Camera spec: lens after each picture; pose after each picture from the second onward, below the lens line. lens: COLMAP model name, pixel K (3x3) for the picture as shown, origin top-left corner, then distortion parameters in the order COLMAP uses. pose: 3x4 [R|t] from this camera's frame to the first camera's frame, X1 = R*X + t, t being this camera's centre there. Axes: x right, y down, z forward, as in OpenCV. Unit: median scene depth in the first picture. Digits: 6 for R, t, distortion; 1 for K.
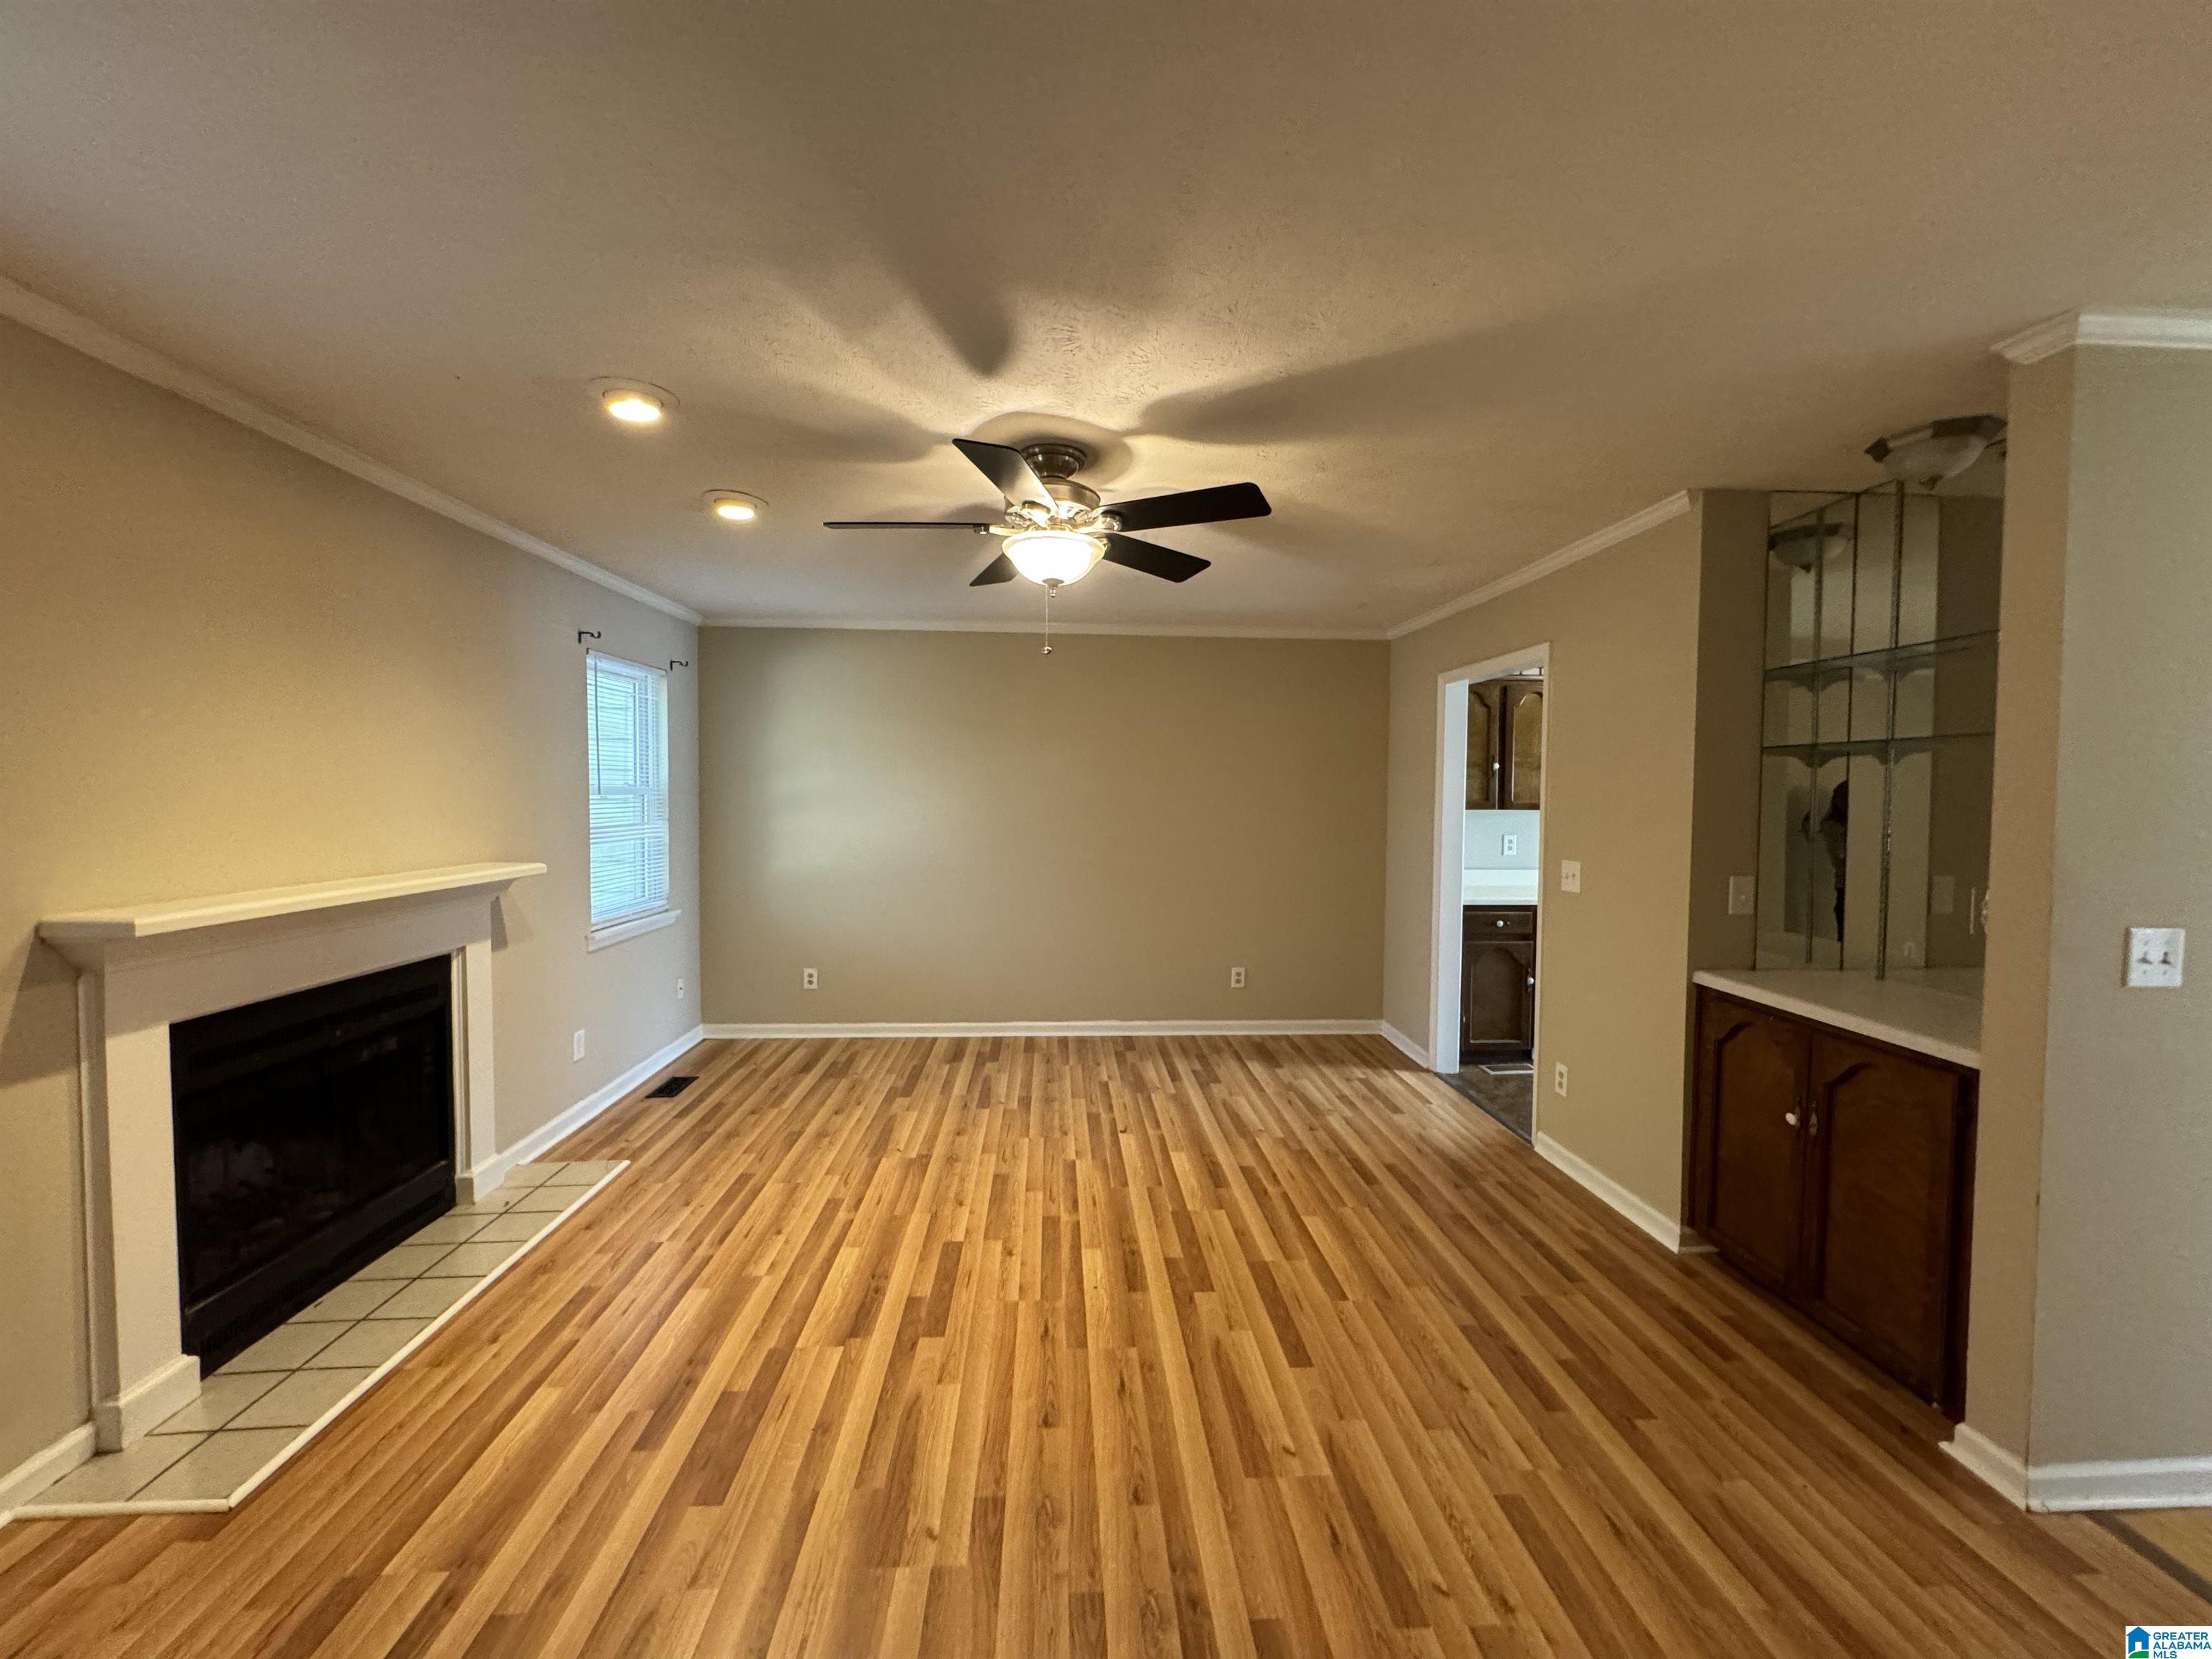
lens RADIAL K [[881.3, 0, 1098.7], [0, 881.3, 826.4], [0, 0, 1]] dist [-0.006025, 0.000457]
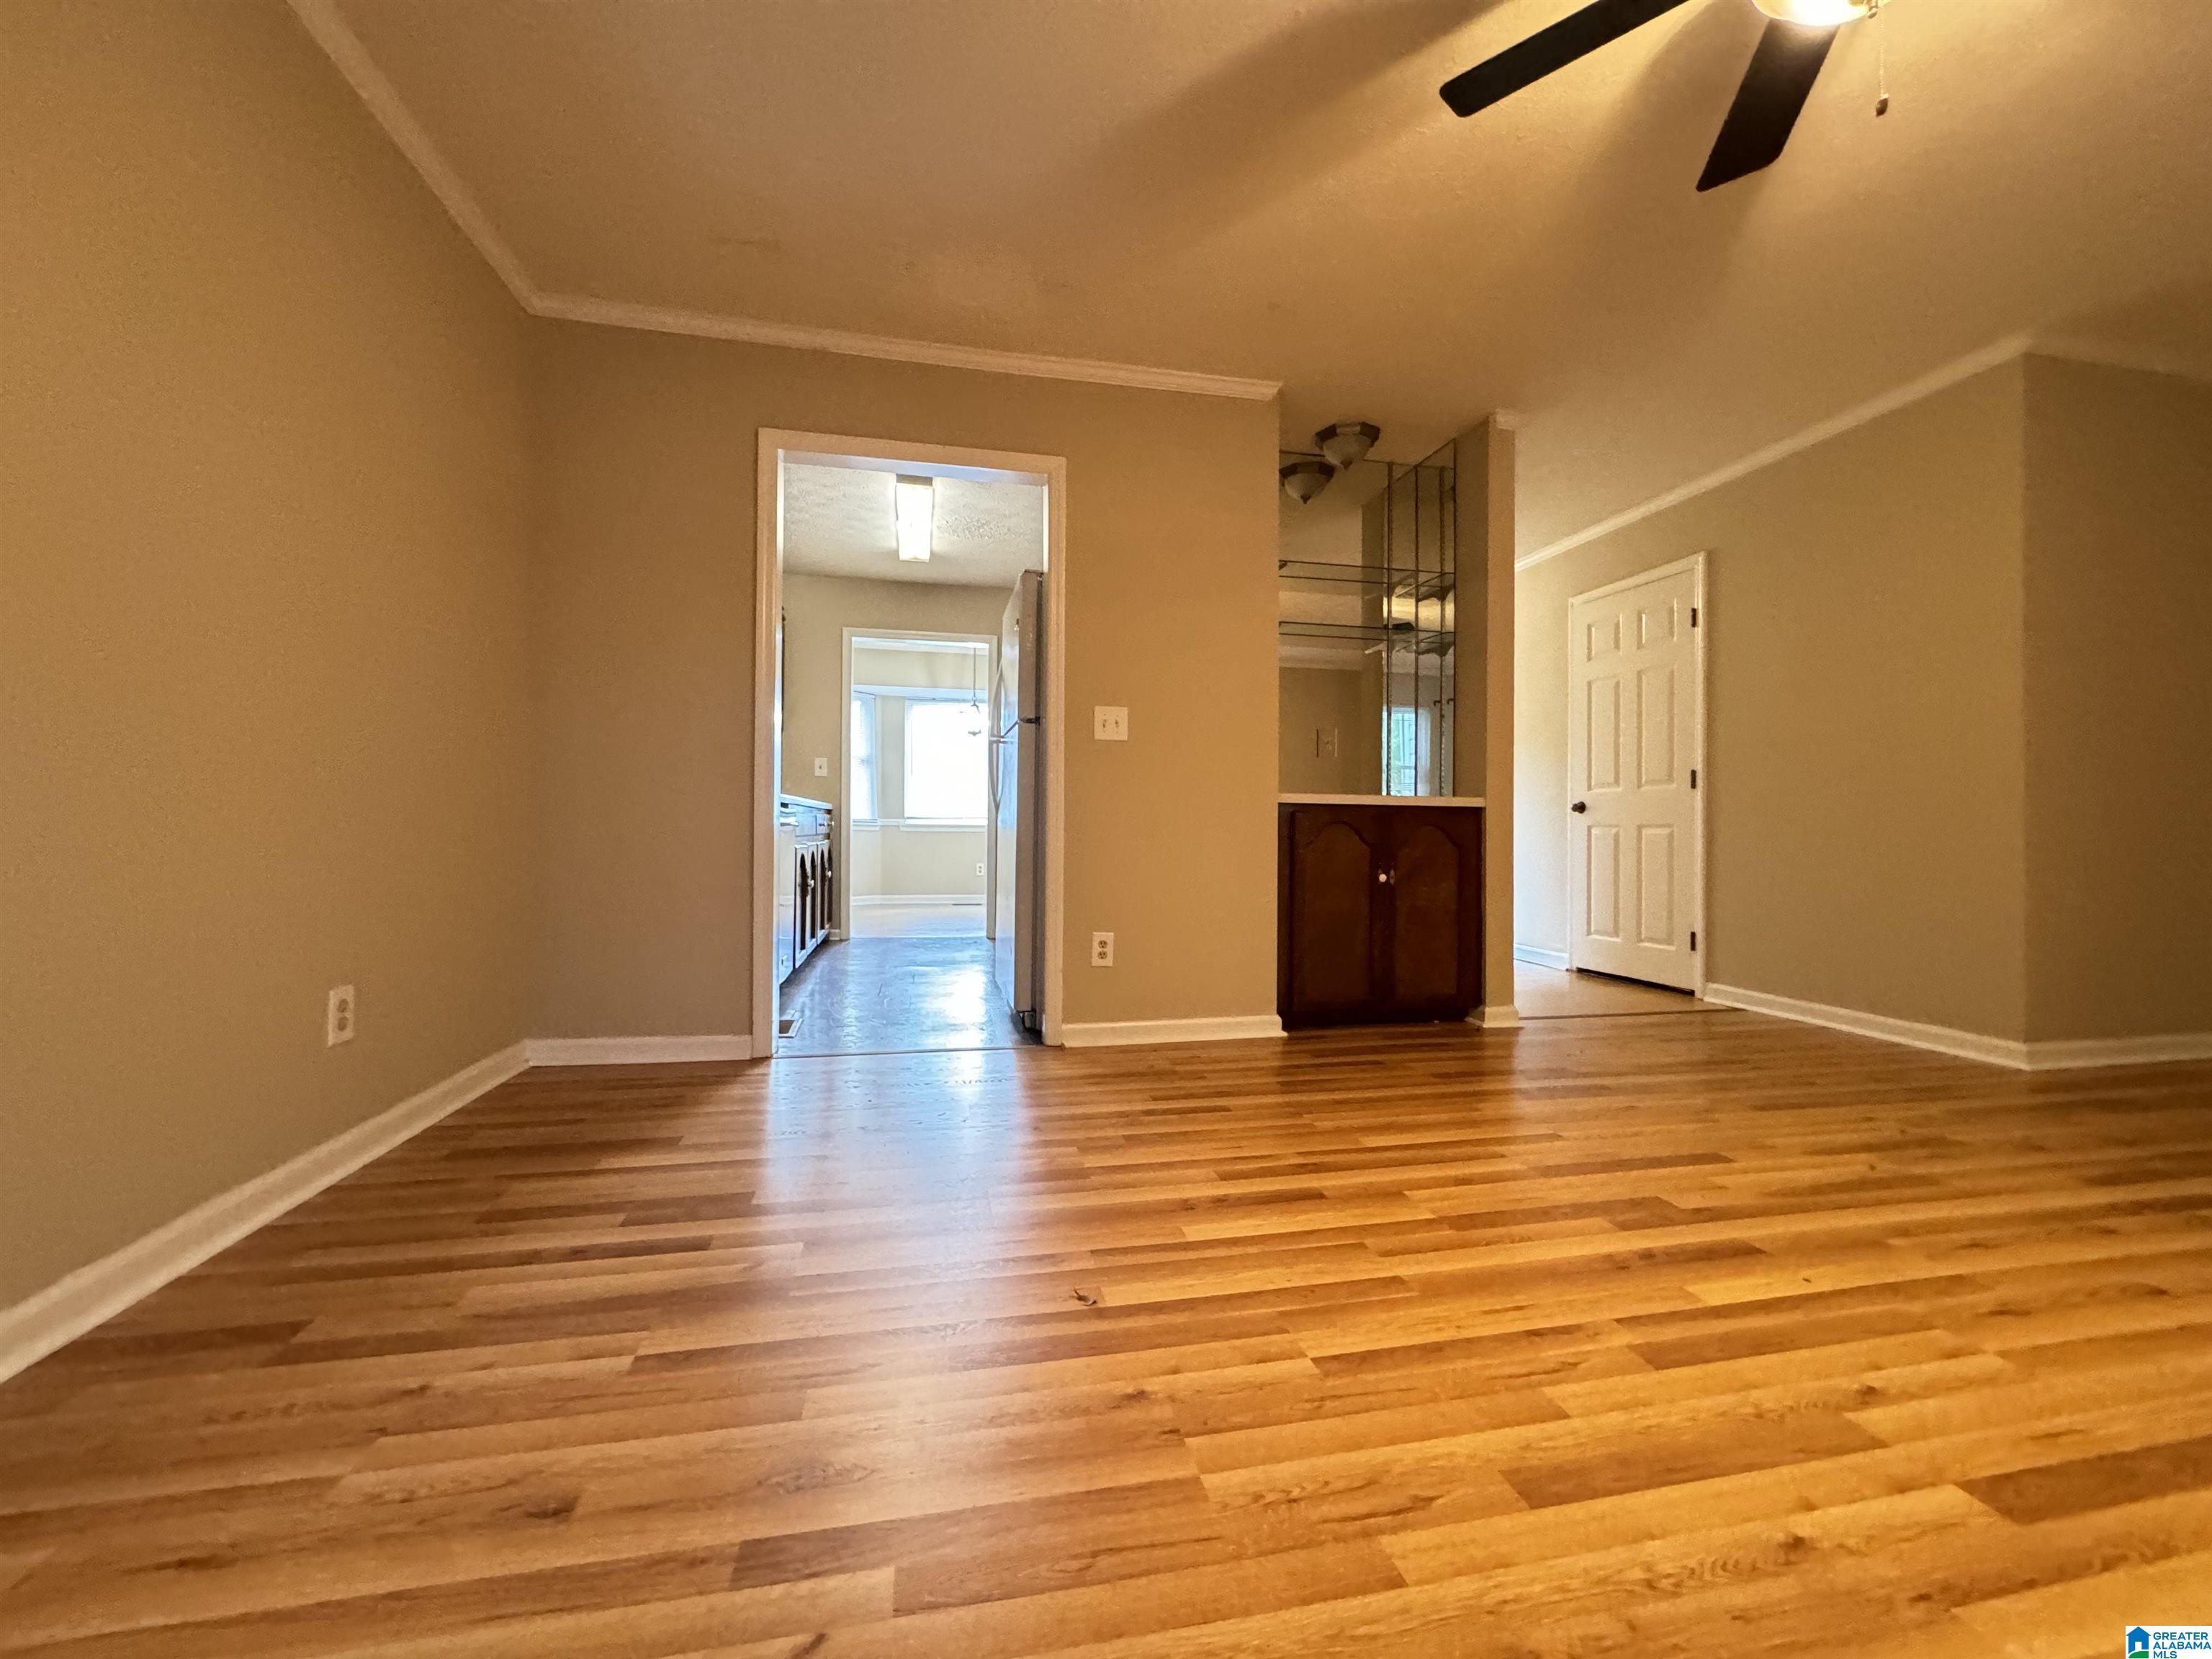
lens RADIAL K [[881.3, 0, 1104.9], [0, 881.3, 826.5], [0, 0, 1]] dist [-0.006025, 0.000457]
pose [[-0.143408, -0.005623, 0.989648, -0.270668], [0.032148, 0.999430, 0.010337, 0.112685], [-0.989141, 0.033298, -0.143146, 0.827494]]
